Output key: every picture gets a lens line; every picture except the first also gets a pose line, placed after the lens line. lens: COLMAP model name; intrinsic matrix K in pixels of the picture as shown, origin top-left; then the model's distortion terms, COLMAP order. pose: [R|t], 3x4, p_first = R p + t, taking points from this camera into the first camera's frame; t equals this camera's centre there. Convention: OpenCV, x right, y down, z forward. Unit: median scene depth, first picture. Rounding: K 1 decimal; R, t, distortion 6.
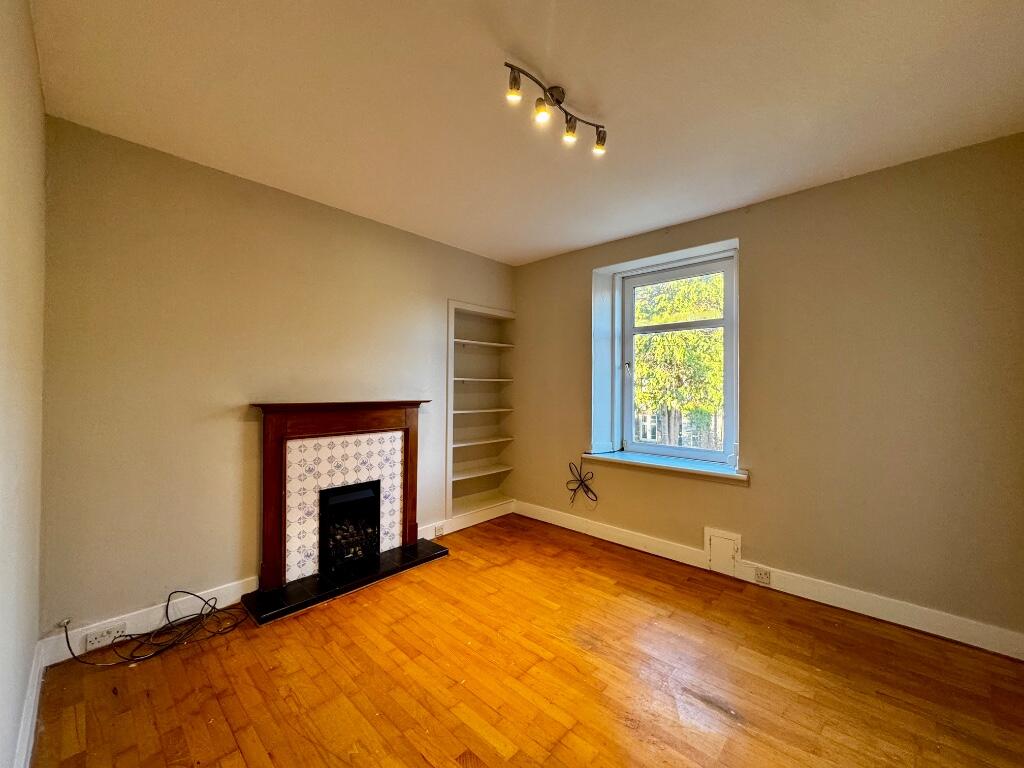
lens RADIAL K [[407.5, 0, 511.8], [0, 407.5, 383.1], [0, 0, 1]] dist [-0.001458, 0.000781]
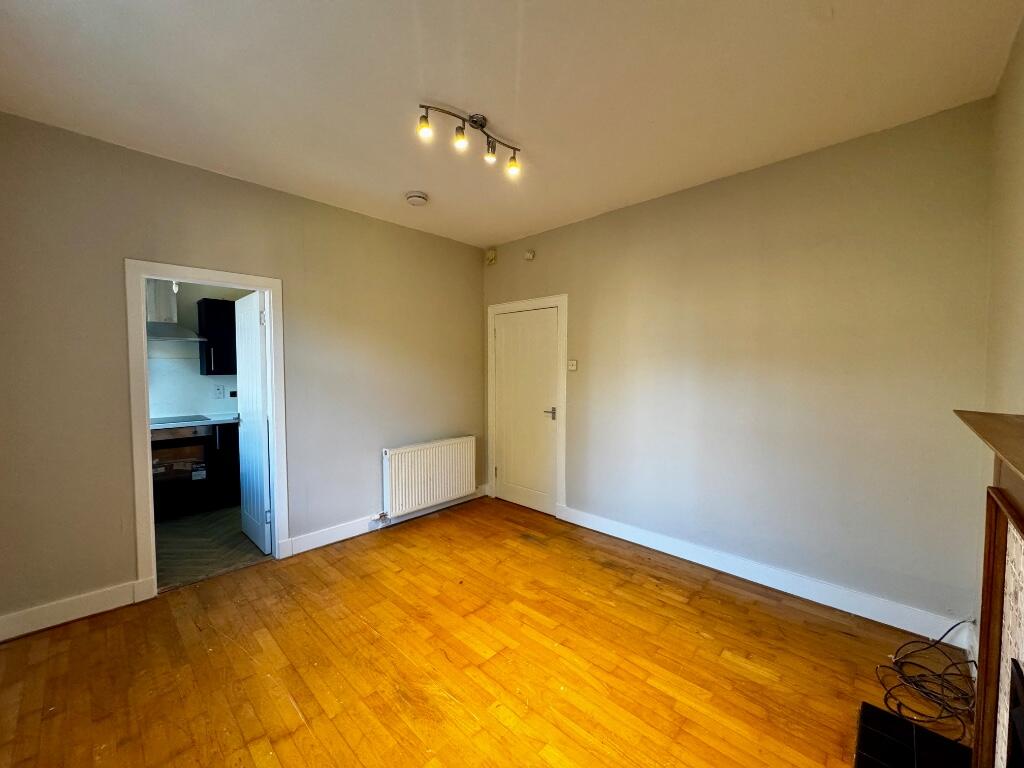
lens RADIAL K [[407.5, 0, 513.4], [0, 407.5, 388.7], [0, 0, 1]] dist [-0.001458, 0.000781]
pose [[-0.999891, -0.008916, 0.011783, -0.007315], [-0.008336, 0.998790, 0.048460, -0.001741], [-0.012201, 0.048356, -0.998756, 1.351045]]
